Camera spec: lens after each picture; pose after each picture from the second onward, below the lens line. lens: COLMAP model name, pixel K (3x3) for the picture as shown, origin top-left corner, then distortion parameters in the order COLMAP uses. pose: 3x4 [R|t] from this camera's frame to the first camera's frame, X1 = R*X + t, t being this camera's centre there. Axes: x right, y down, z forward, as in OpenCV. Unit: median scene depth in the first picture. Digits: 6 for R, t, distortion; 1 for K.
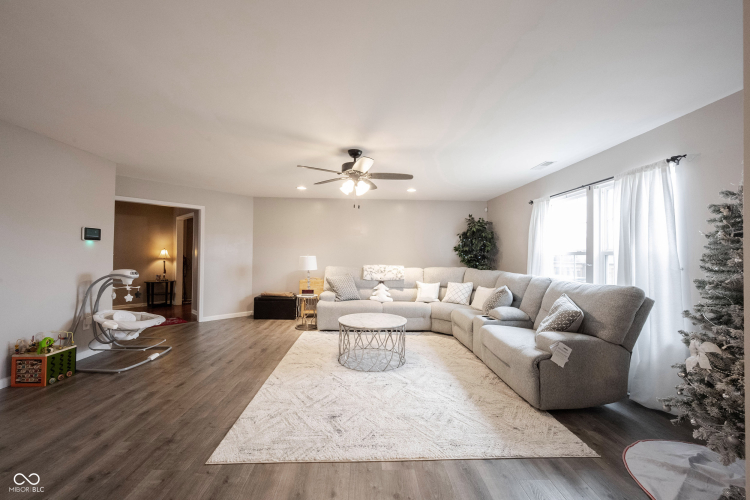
lens RADIAL K [[300.2, 0, 375.5], [0, 300.2, 250.3], [0, 0, 1]] dist [-0.000771, 0.000019]
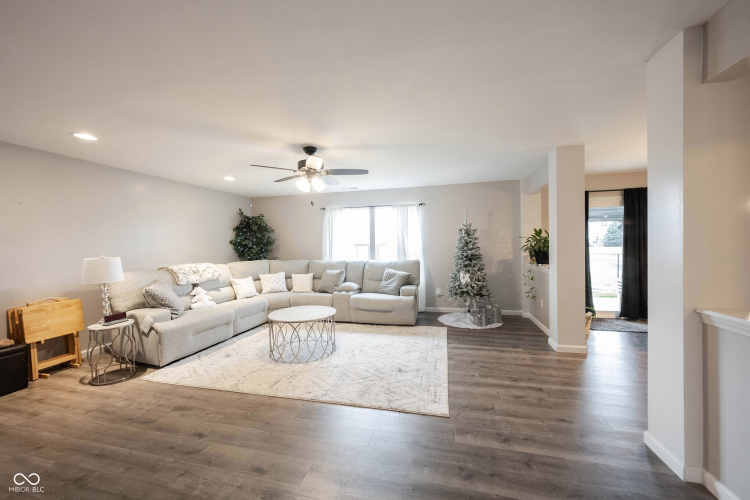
lens RADIAL K [[300.2, 0, 374.1], [0, 300.2, 248.9], [0, 0, 1]] dist [-0.000771, 0.000019]
pose [[0.269079, -0.032116, 0.962582, -0.705464], [0.005264, 0.999478, 0.031875, -0.016287], [-0.963104, -0.003510, 0.269108, 0.366155]]
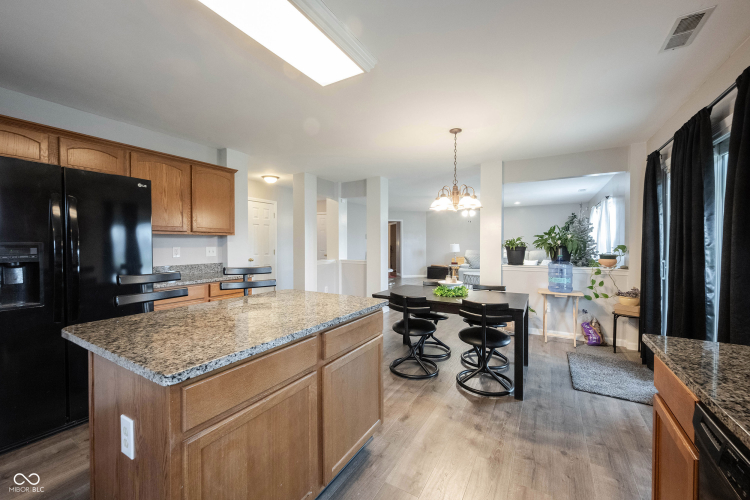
lens RADIAL K [[300.2, 0, 375.7], [0, 300.2, 248.4], [0, 0, 1]] dist [-0.000771, 0.000019]
pose [[0.850832, -0.006111, -0.525402, 0.344991], [0.016971, 0.999730, 0.015855, 0.006529], [0.525163, -0.022407, 0.850707, -0.861375]]
